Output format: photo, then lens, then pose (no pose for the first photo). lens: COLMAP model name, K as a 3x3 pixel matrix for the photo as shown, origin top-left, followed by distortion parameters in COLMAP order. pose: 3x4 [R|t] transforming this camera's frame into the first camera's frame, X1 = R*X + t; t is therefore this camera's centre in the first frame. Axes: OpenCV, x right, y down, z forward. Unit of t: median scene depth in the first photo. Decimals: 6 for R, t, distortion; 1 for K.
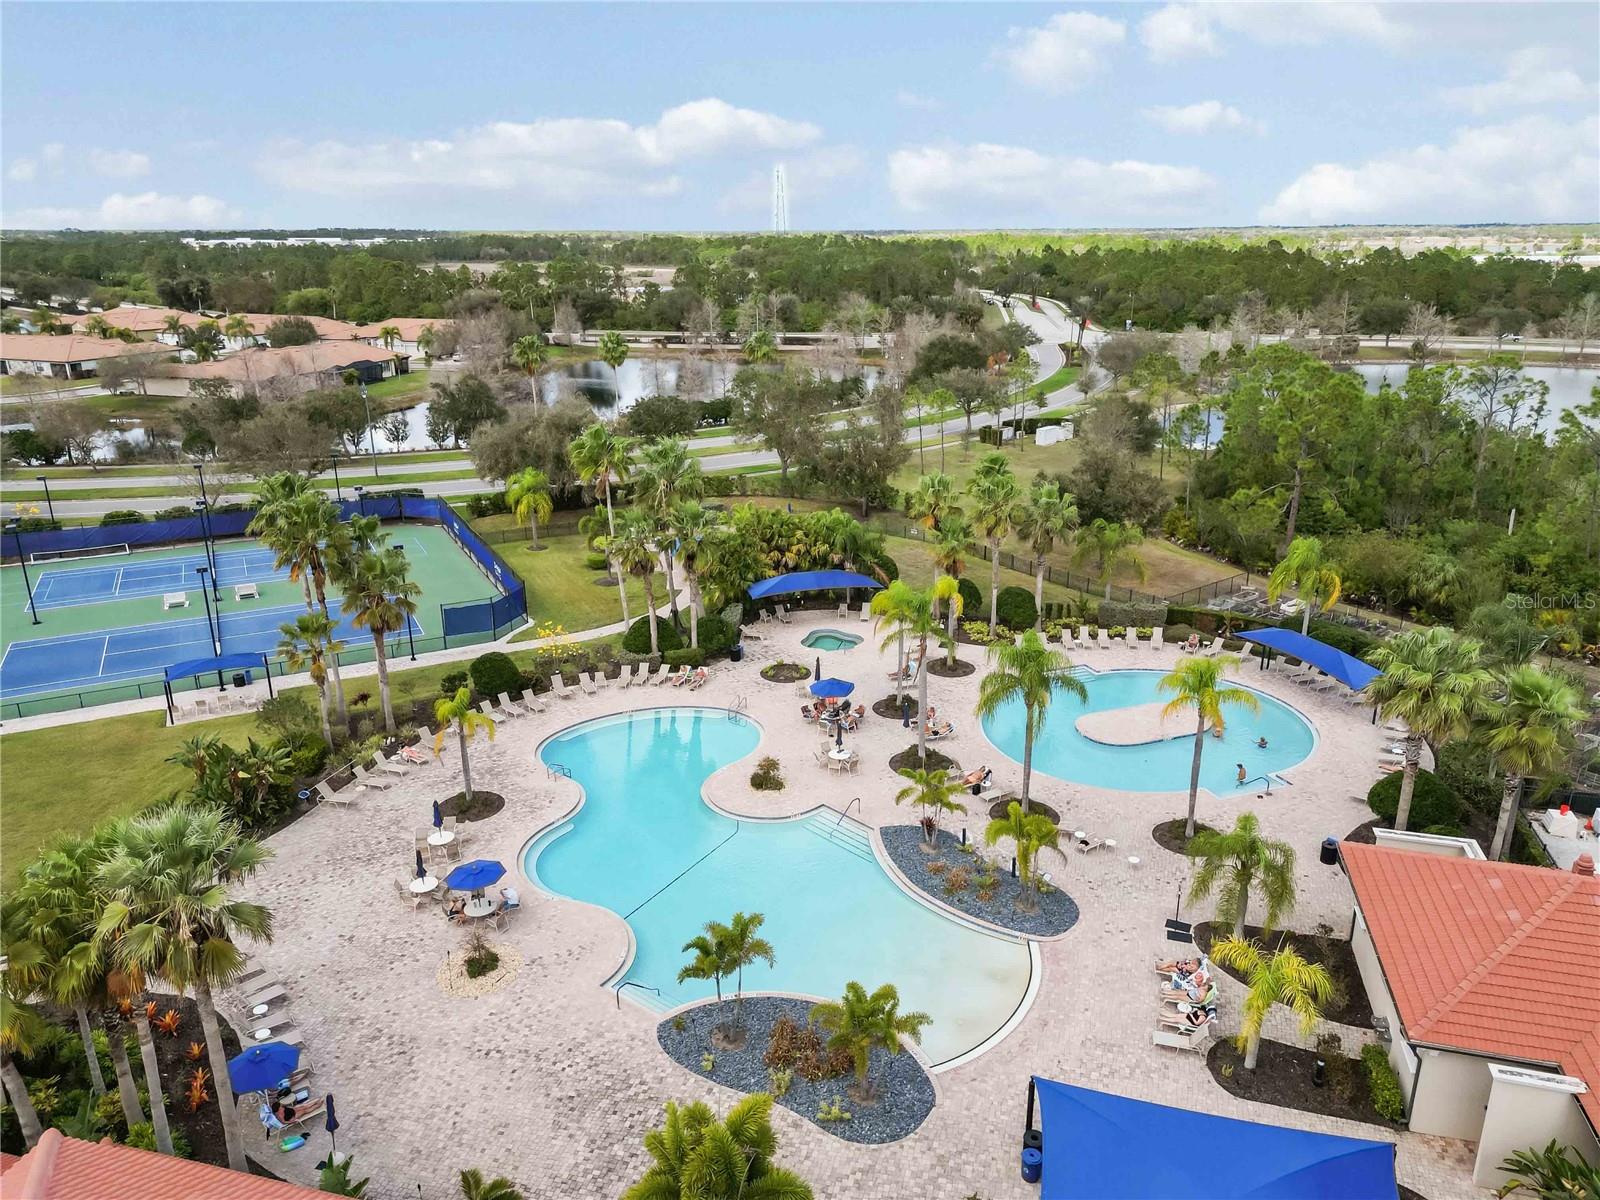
lens RADIAL K [[1133.8, 0, 800.0], [0, 1133.8, 600.0], [0, 0, 1]] dist [0.084951, -0.087293]
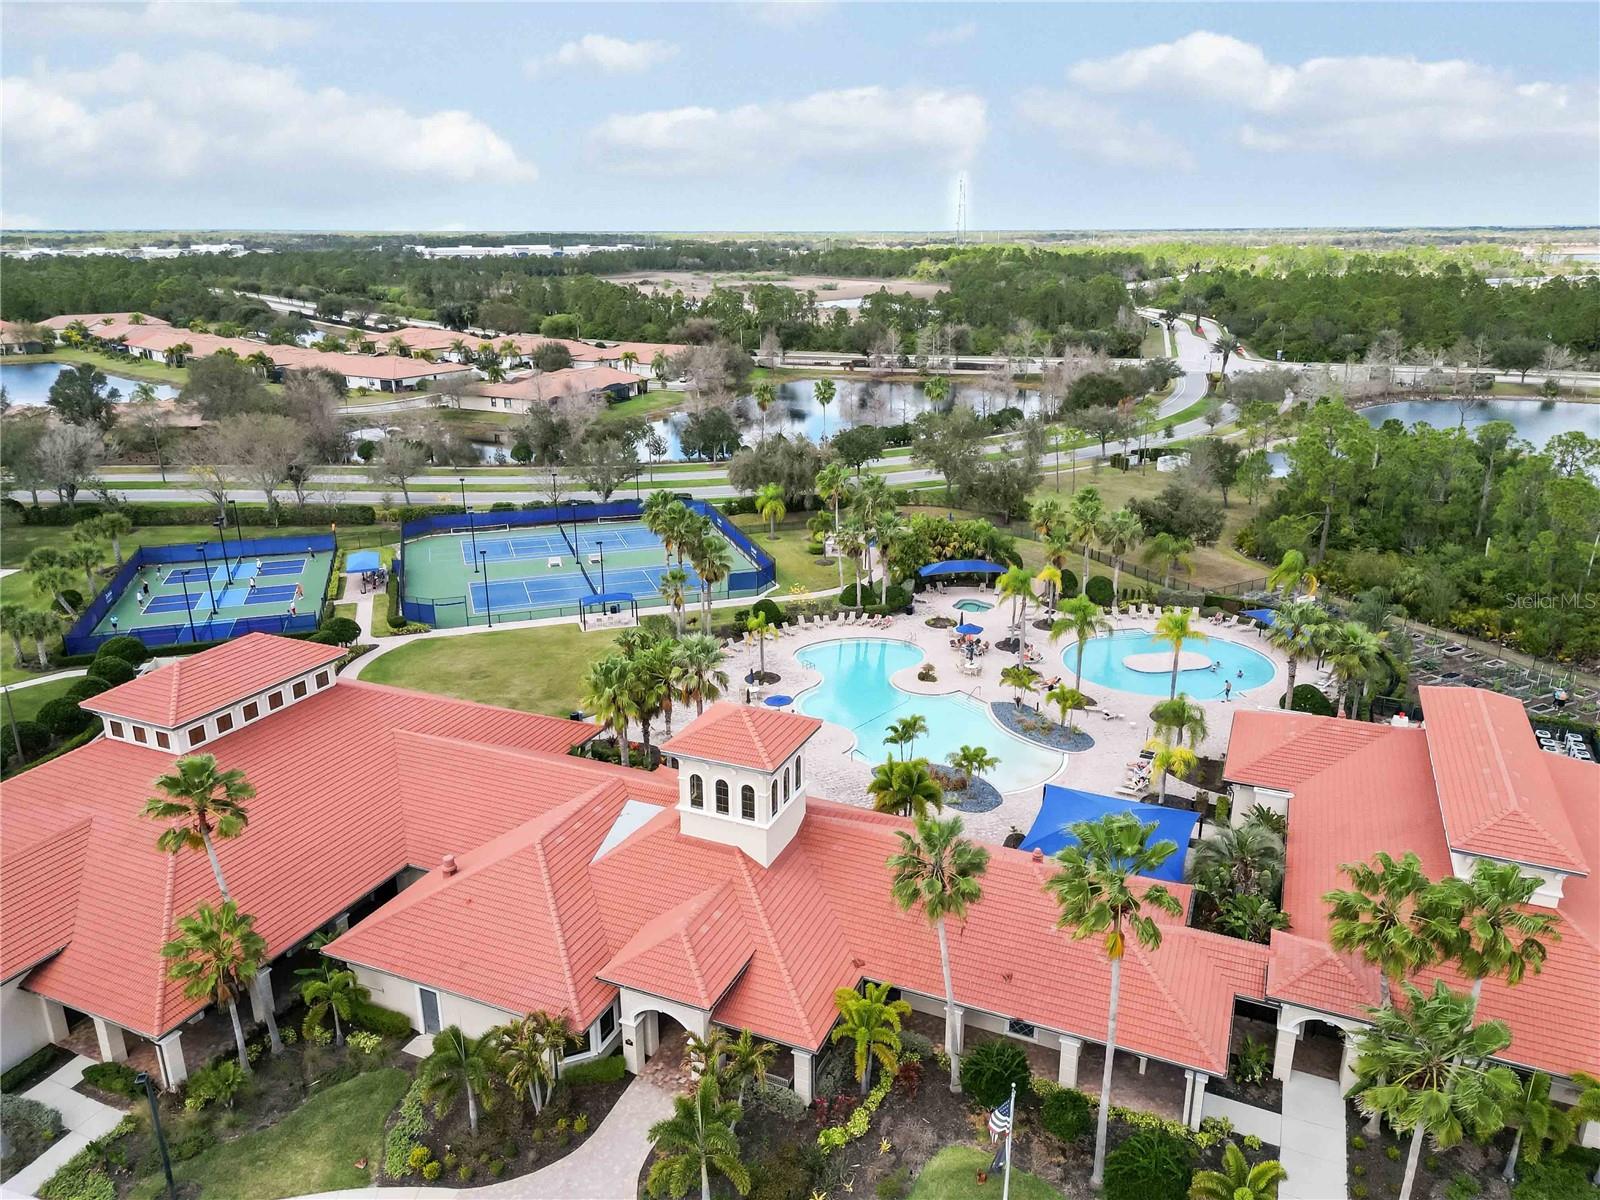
lens RADIAL K [[1133.8, 0, 800.0], [0, 1133.8, 600.0], [0, 0, 1]] dist [0.084951, -0.087293]
pose [[0.988845, 0.047876, -0.141042, 0.010203], [-0.047666, 0.998851, 0.004872, 0.025183], [0.141113, 0.001905, 0.989992, -0.432215]]
